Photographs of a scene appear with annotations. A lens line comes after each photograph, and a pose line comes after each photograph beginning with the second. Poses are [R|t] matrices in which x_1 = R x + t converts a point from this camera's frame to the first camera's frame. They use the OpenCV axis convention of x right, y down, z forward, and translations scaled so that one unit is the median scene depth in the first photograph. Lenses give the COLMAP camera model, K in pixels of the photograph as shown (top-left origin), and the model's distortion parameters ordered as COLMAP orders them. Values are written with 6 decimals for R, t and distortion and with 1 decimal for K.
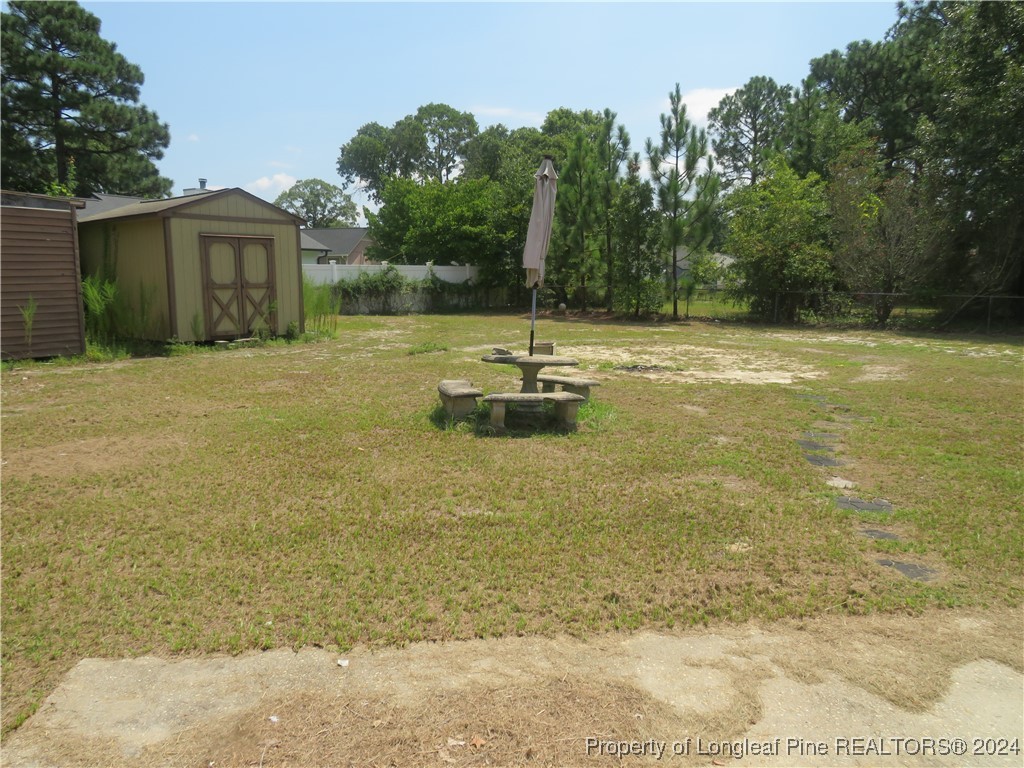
lens RADIAL K [[731.7, 0, 505.9], [0, 731.7, 378.6], [0, 0, 1]] dist [-0.014216, -0.007754]
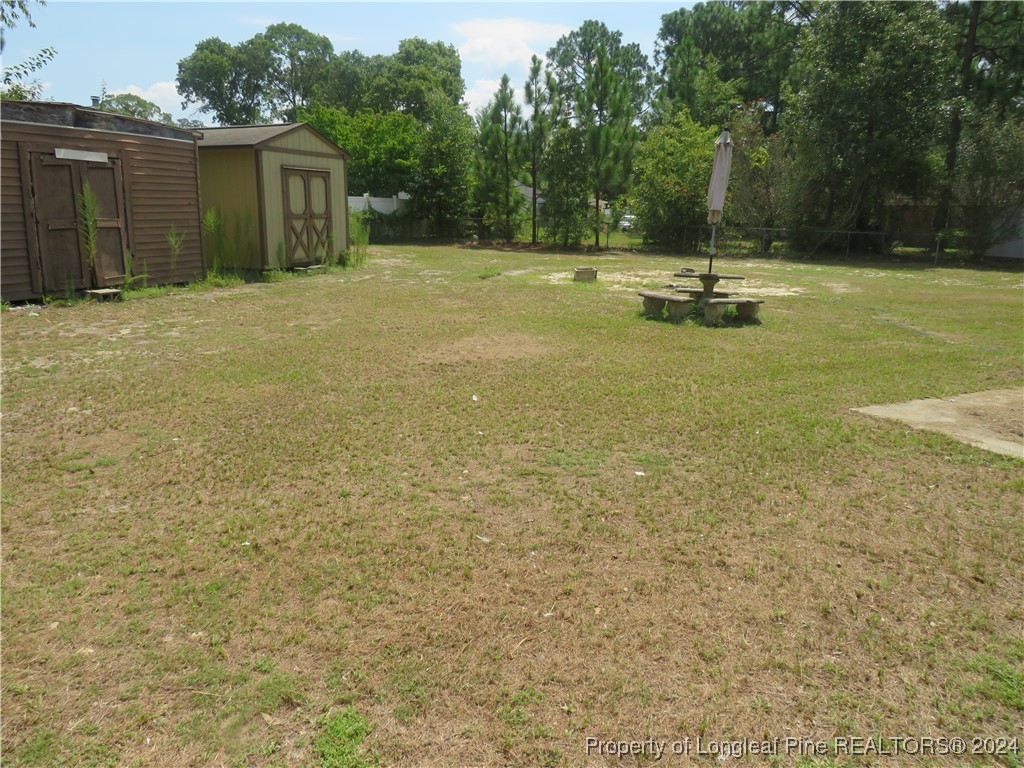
lens RADIAL K [[747.4, 0, 509.9], [0, 747.4, 367.3], [0, 0, 1]] dist [-0.022050, -0.003953]
pose [[0.958025, -0.042576, 0.283505, -0.215117], [0.021981, 0.996909, 0.075433, 0.009609], [-0.285840, -0.066034, 0.955999, -0.076593]]
